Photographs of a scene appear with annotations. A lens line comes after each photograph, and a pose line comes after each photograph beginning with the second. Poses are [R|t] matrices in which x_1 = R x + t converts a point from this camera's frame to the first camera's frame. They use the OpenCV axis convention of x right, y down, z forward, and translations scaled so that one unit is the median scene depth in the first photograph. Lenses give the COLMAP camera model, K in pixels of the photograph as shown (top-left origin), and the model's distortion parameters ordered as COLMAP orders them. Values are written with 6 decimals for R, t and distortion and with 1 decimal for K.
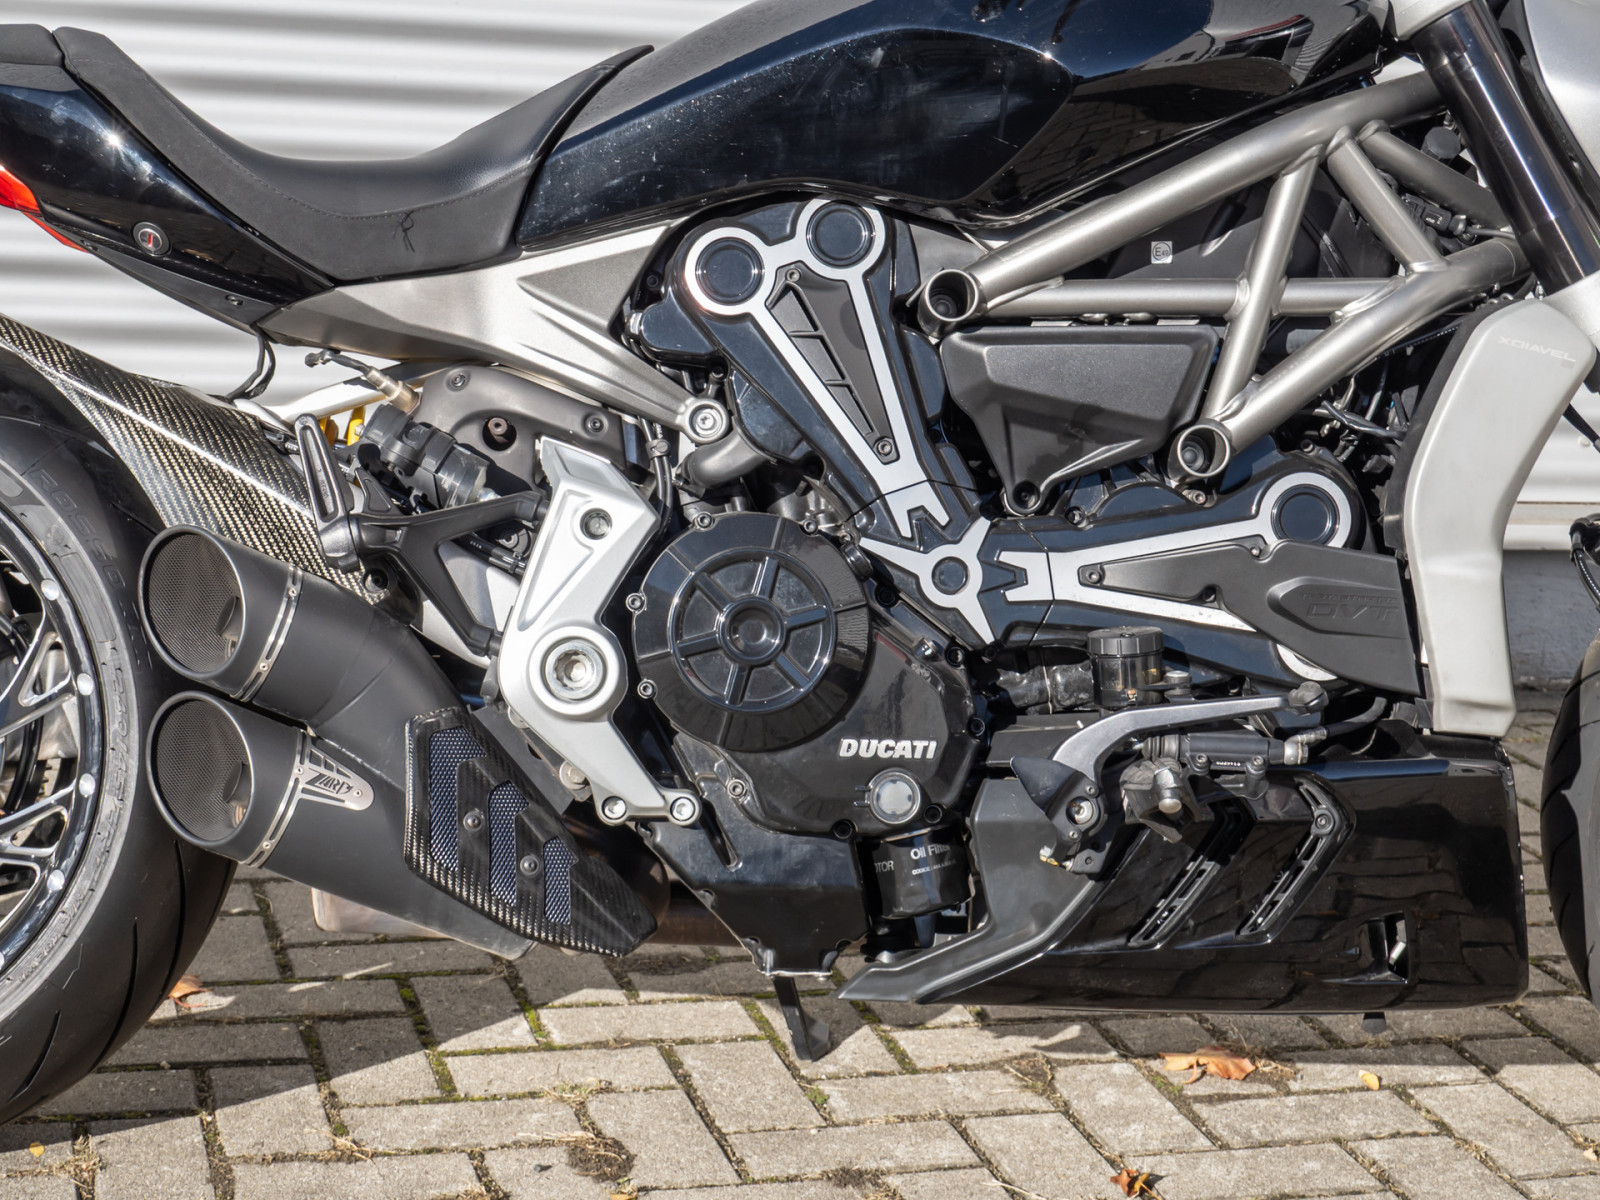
lens RADIAL K [[3030.5, 0, 798.5], [0, 3030.5, 632.0], [0, 0, 1]] dist [0.024525, 0.000000]
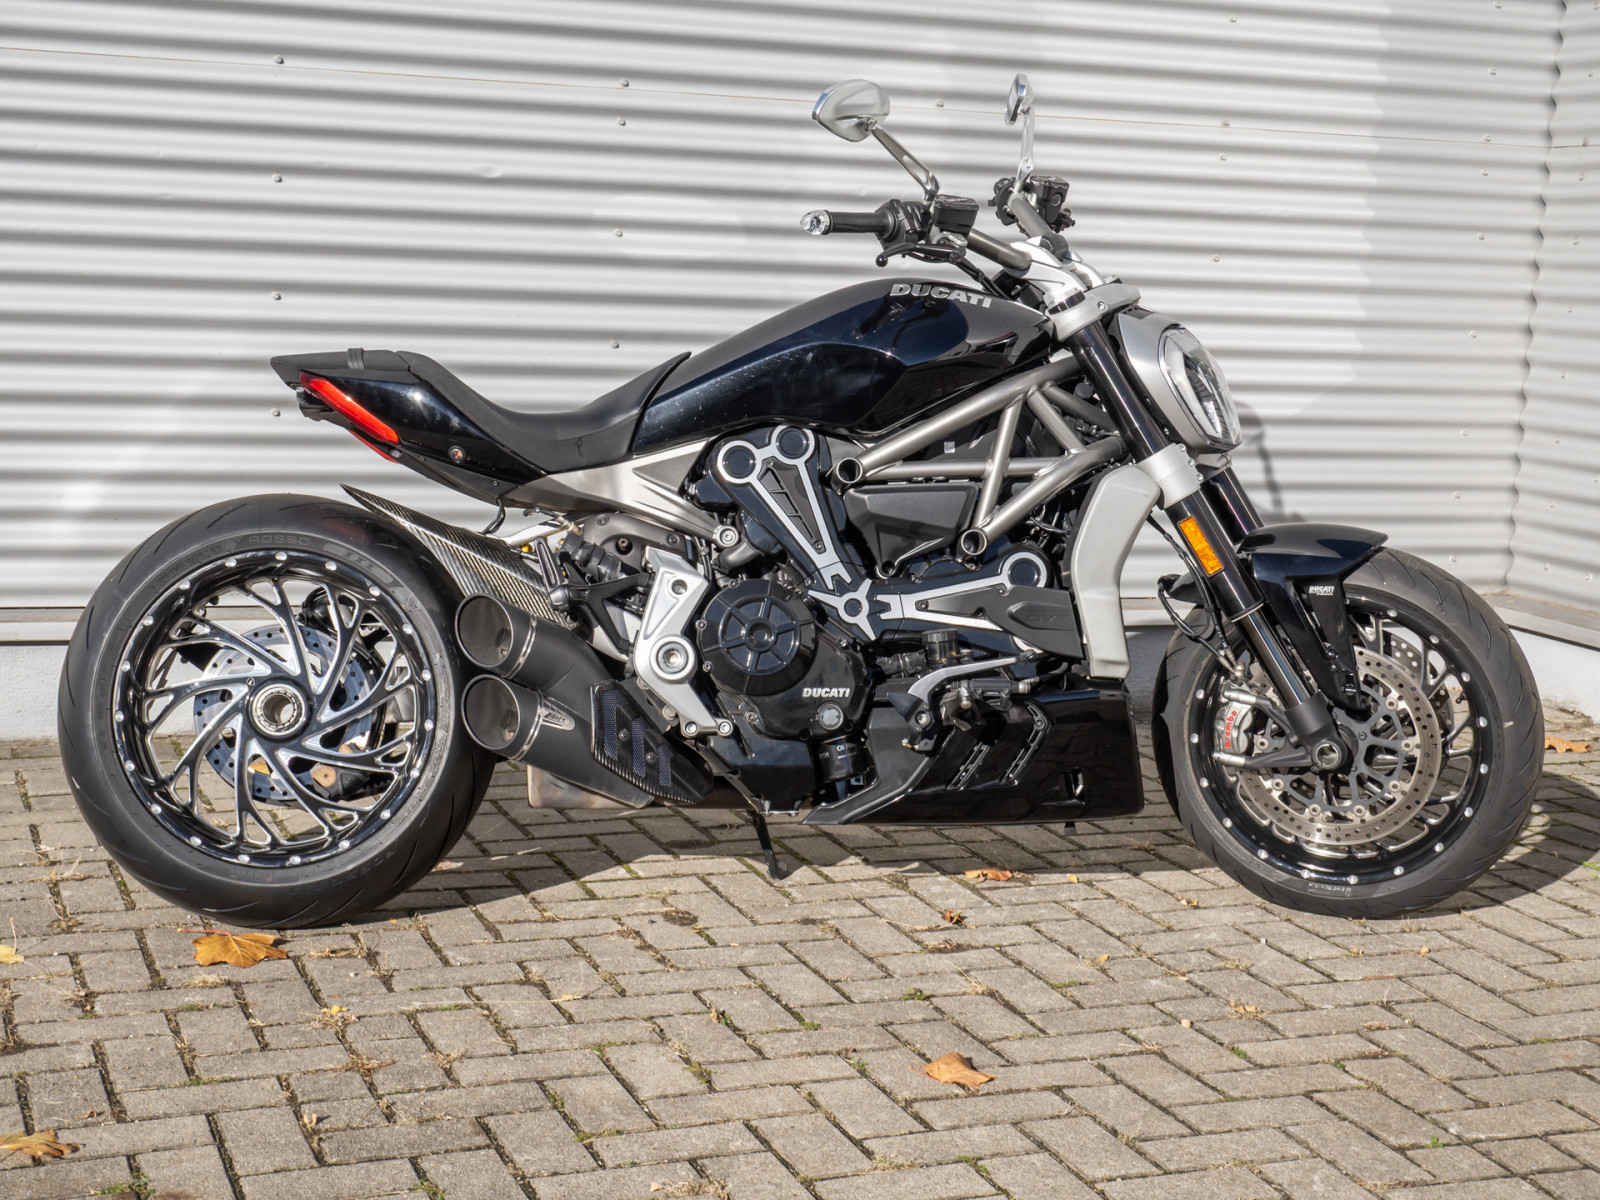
lens RADIAL K [[2627.1, 0, 804.7], [0, 2627.1, 605.2], [0, 0, 1]] dist [-0.010809, 0.000000]
pose [[0.996742, -0.031163, 0.074398, -0.112910], [0.036370, 0.996906, -0.069685, 0.101117], [-0.071996, 0.072164, 0.994791, -0.749542]]
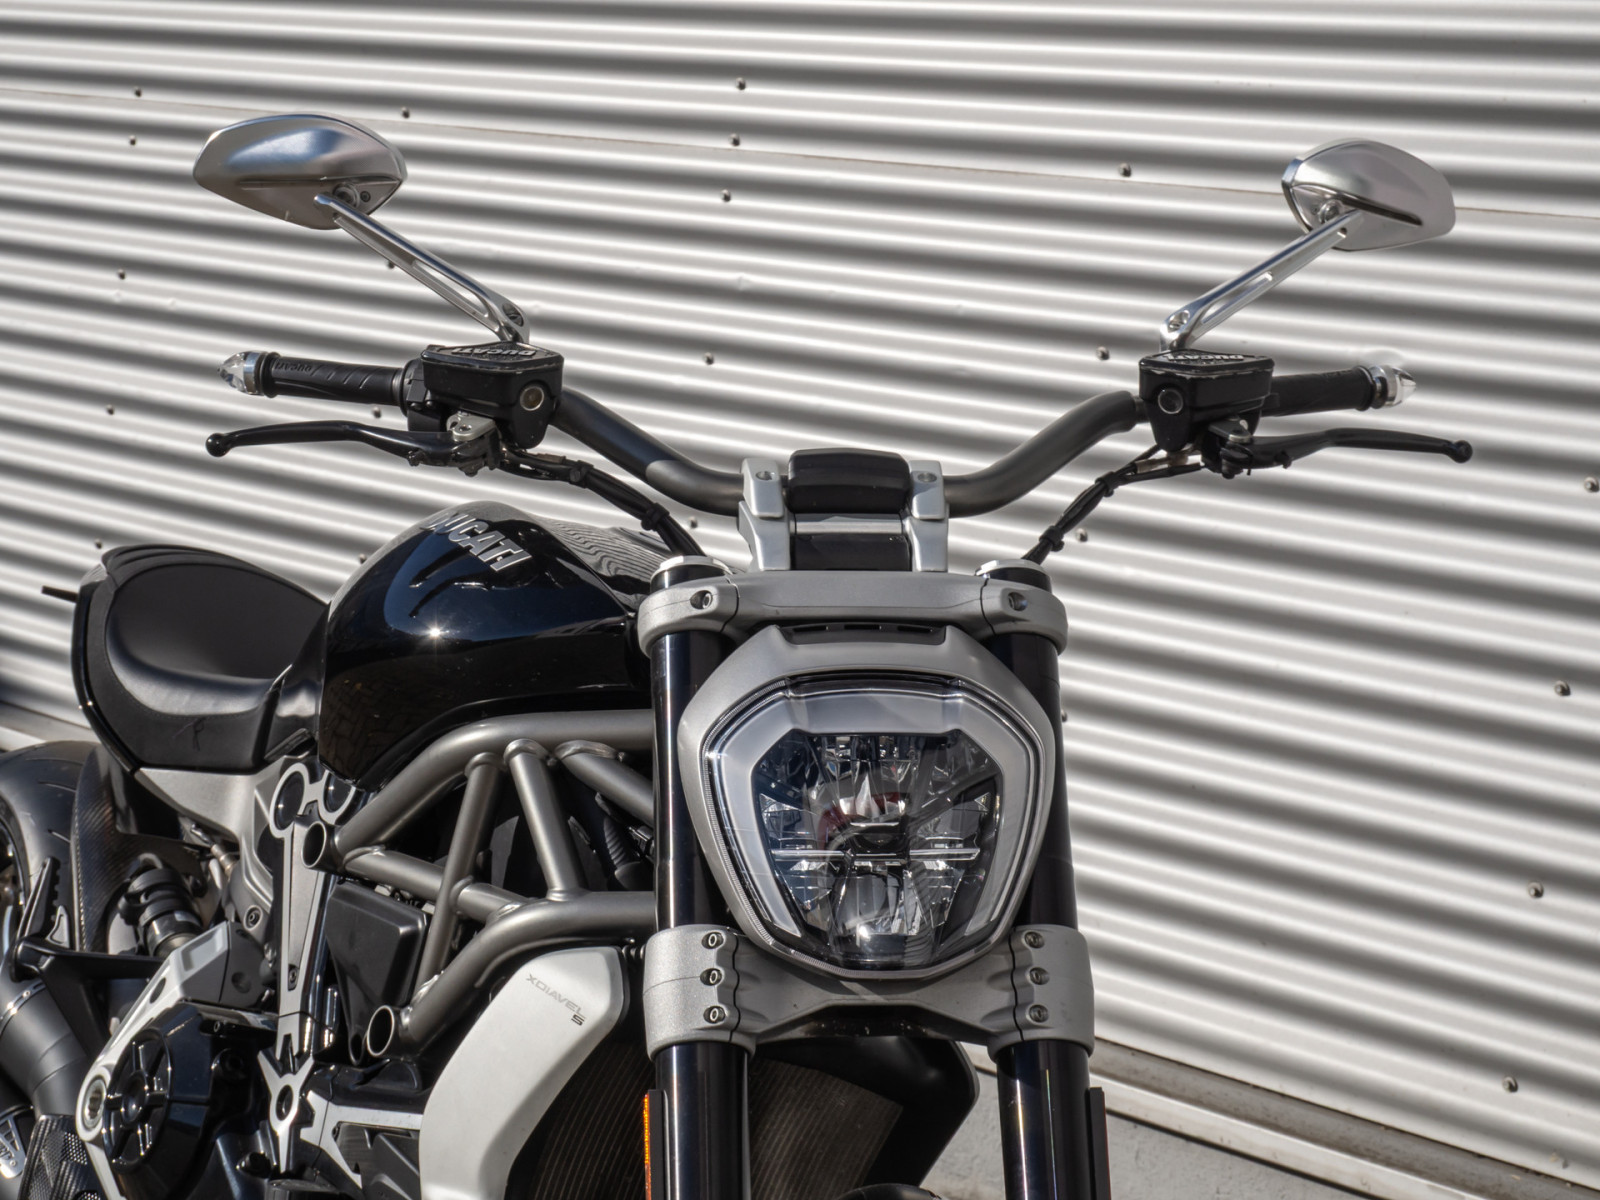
lens RADIAL K [[3338.4, 0, 701.2], [0, 3338.4, 566.9], [0, 0, 1]] dist [-0.003154, 0.000000]
pose [[0.487625, 0.073836, -0.869925, 1.127324], [-0.263525, 0.962390, -0.066031, -0.160692], [0.832332, 0.261446, 0.488743, 0.494142]]
